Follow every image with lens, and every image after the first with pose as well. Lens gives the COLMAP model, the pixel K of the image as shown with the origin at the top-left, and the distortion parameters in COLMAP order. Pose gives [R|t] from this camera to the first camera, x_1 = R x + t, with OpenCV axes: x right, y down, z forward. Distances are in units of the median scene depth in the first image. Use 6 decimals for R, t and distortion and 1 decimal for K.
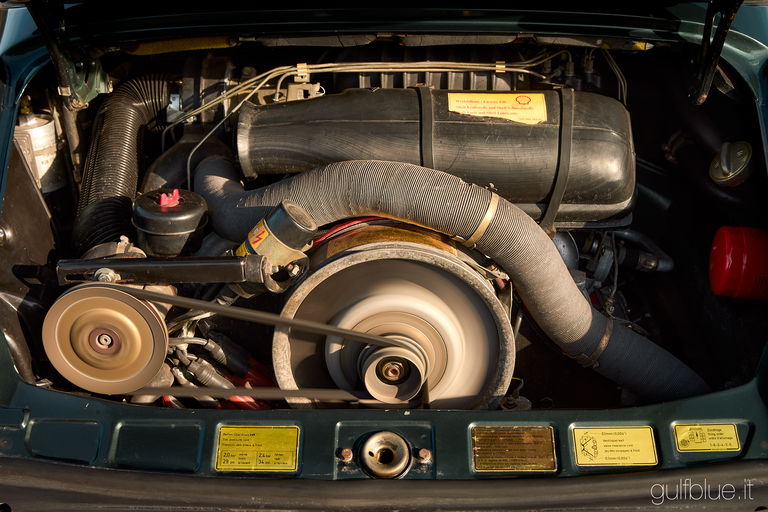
lens RADIAL K [[1040.1, 0, 384.0], [0, 1040.1, 256.0], [0, 0, 1]] dist [-0.022106, -0.029997]
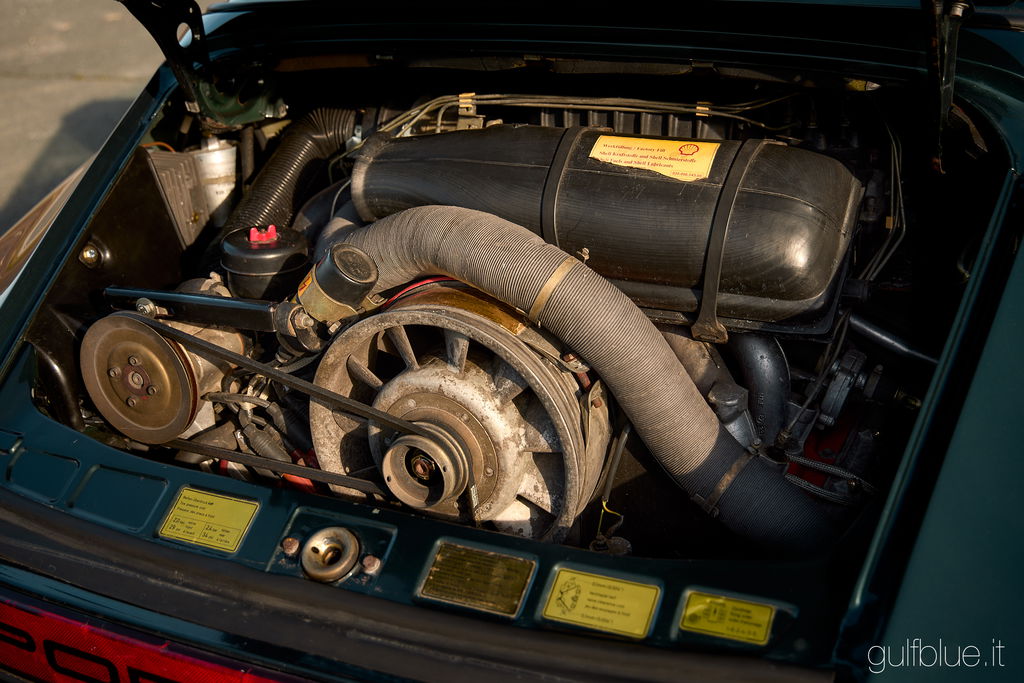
lens RADIAL K [[1332.9, 0, 512.0], [0, 1332.9, 341.5], [0, 0, 1]] dist [-0.024878, -0.025092]
pose [[0.902427, 0.121935, -0.413227, 0.463286], [-0.138571, 0.990298, -0.010400, 0.015757], [0.407950, 0.066647, 0.910569, 0.088062]]
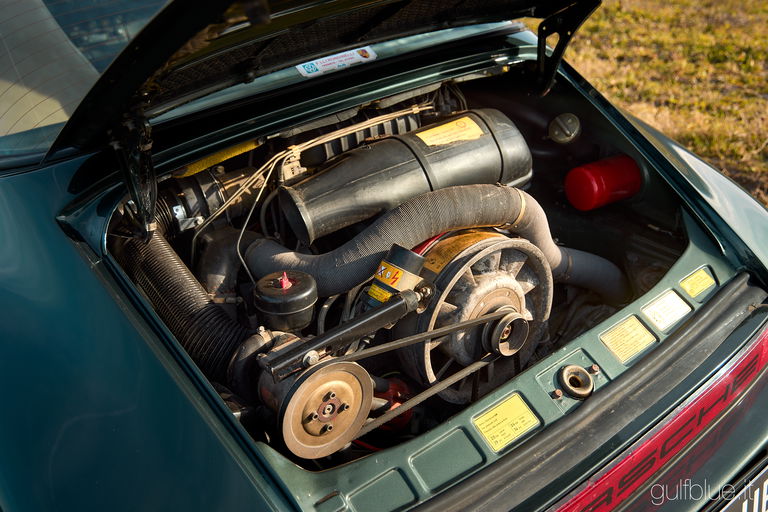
lens RADIAL K [[702.3, 0, 384.0], [0, 702.3, 256.0], [0, 0, 1]] dist [-0.009379, -0.007111]
pose [[0.788003, -0.355514, 0.502655, -0.523436], [0.351987, 0.929989, 0.105953, -0.130155], [-0.505131, 0.093437, 0.857970, 0.272785]]
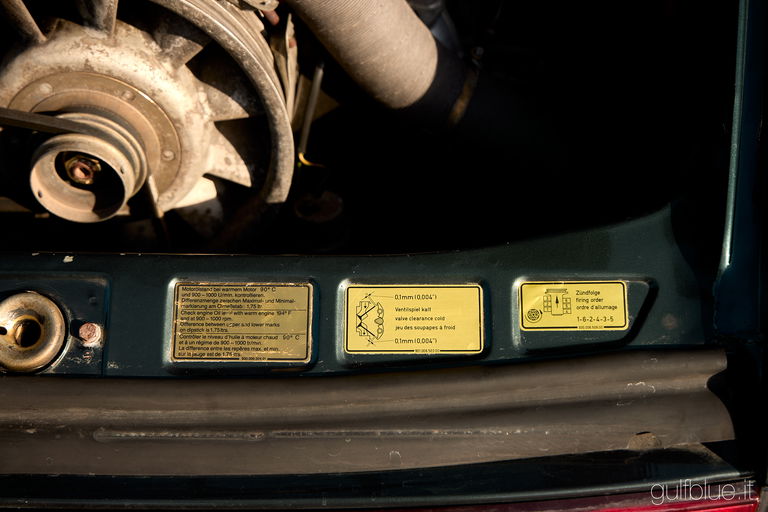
lens RADIAL K [[1305.1, 0, 384.0], [0, 1305.1, 256.0], [0, 0, 1]] dist [-0.013174, -0.133807]
pose [[0.999577, 0.006186, -0.028433, 0.196524], [0.002419, 0.956092, 0.293056, -0.059358], [0.028998, -0.293001, 0.955672, 0.262560]]
